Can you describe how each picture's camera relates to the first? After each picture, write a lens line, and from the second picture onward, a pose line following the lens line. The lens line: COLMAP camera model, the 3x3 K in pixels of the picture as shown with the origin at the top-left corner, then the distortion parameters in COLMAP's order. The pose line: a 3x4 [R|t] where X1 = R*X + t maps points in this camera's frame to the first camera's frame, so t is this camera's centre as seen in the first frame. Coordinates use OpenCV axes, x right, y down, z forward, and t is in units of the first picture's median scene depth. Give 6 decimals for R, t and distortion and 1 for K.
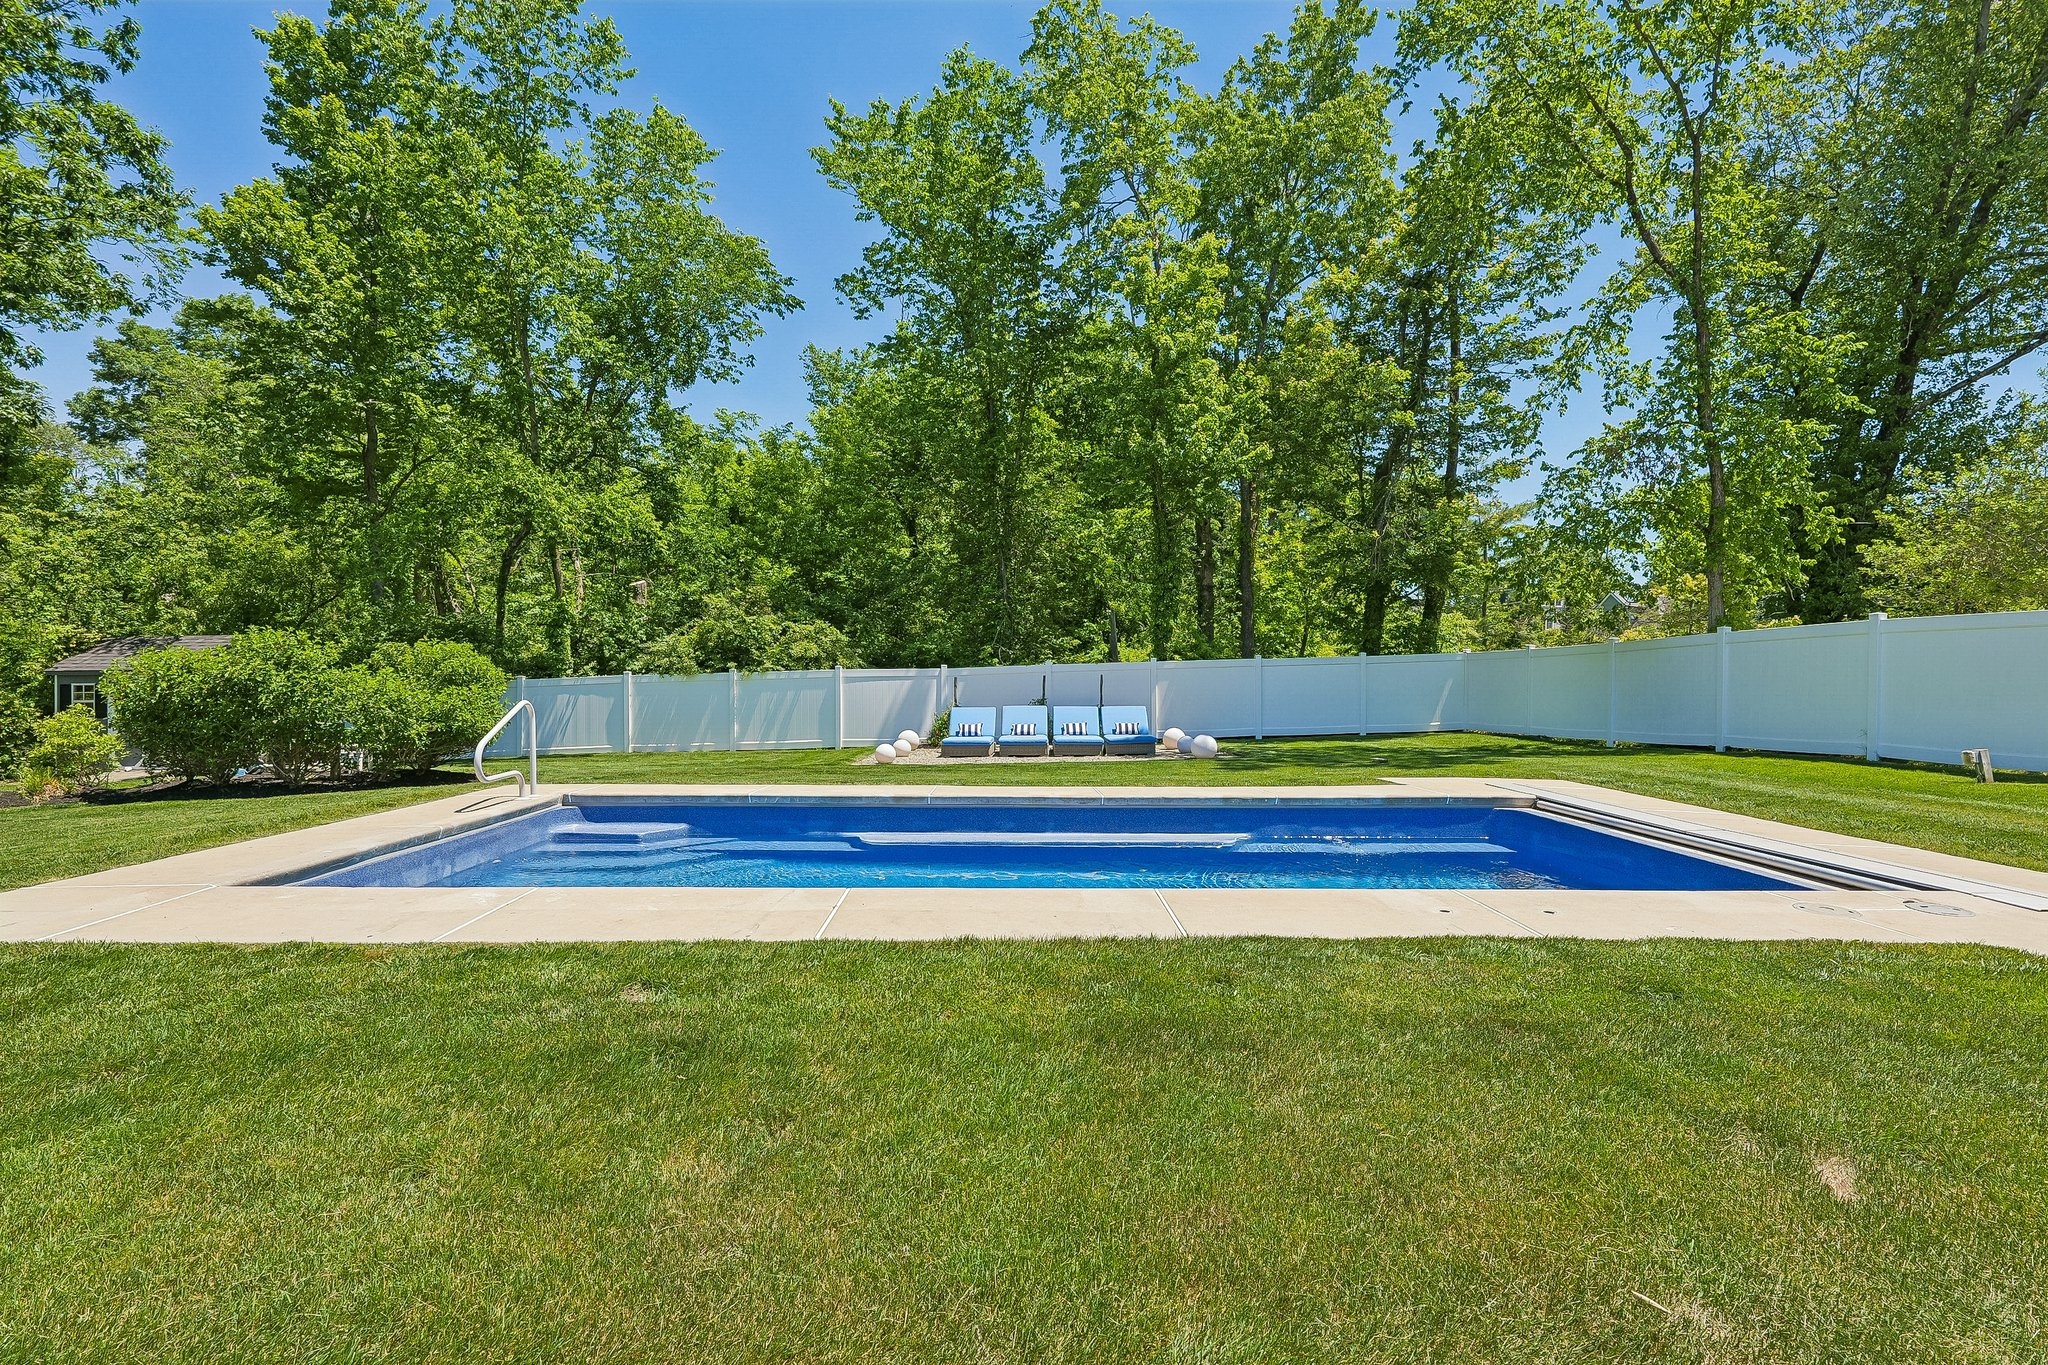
lens RADIAL K [[935.5, 0, 1026.0], [0, 935.5, 677.6], [0, 0, 1]] dist [0.011248, -0.000817]
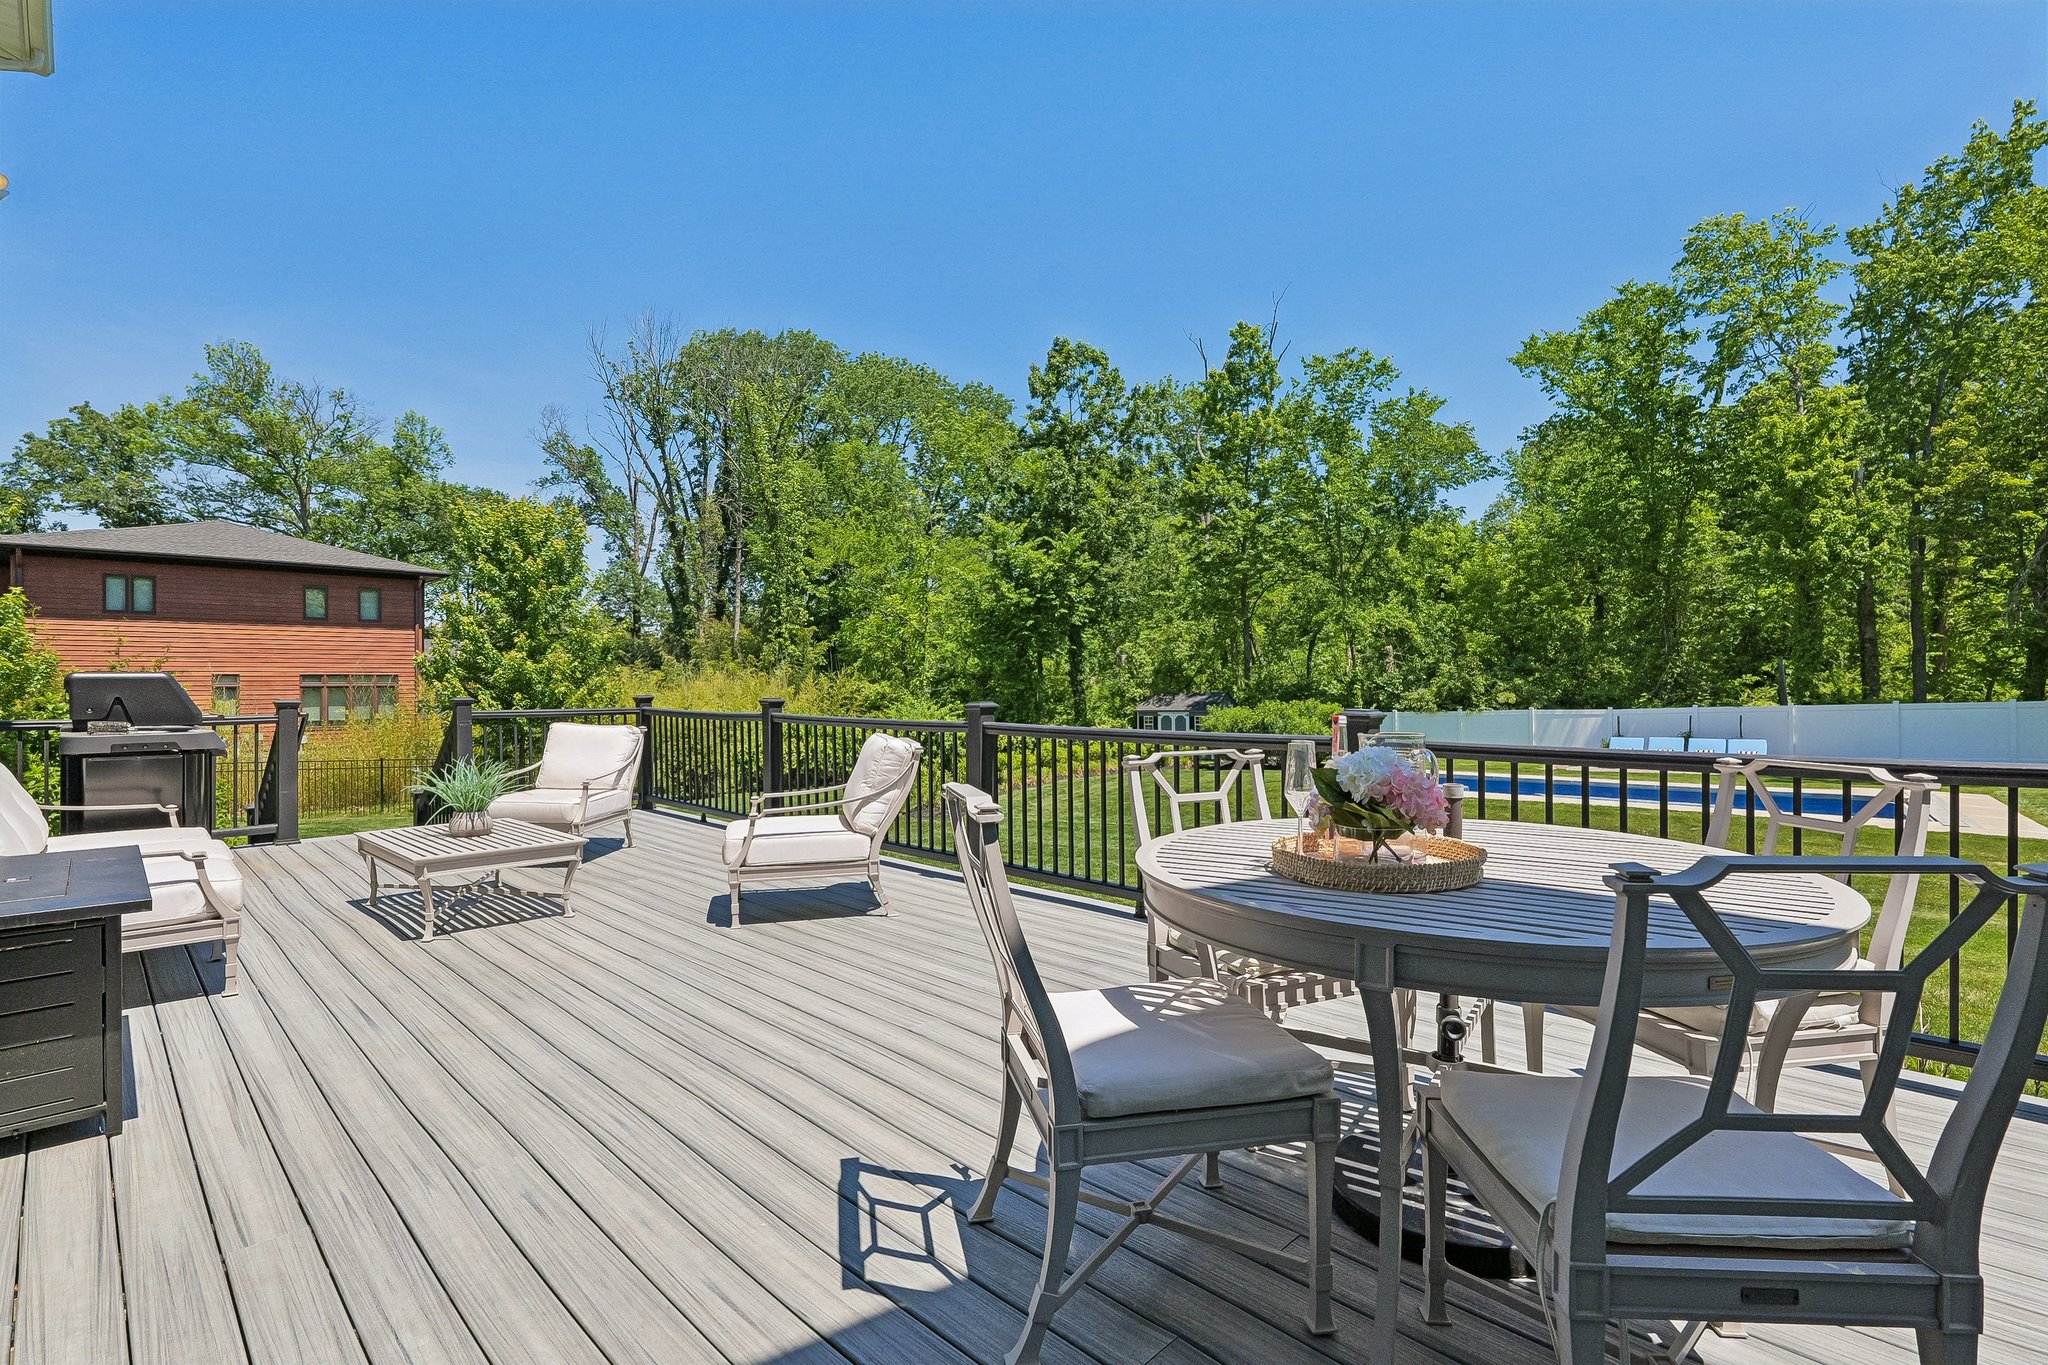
lens RADIAL K [[935.5, 0, 1030.4], [0, 935.5, 689.8], [0, 0, 1]] dist [0.011248, -0.000817]
pose [[0.781783, -0.007723, -0.623503, 0.124112], [0.002270, 0.999952, -0.009538, -0.027330], [0.623547, 0.006041, 0.781763, -0.734848]]
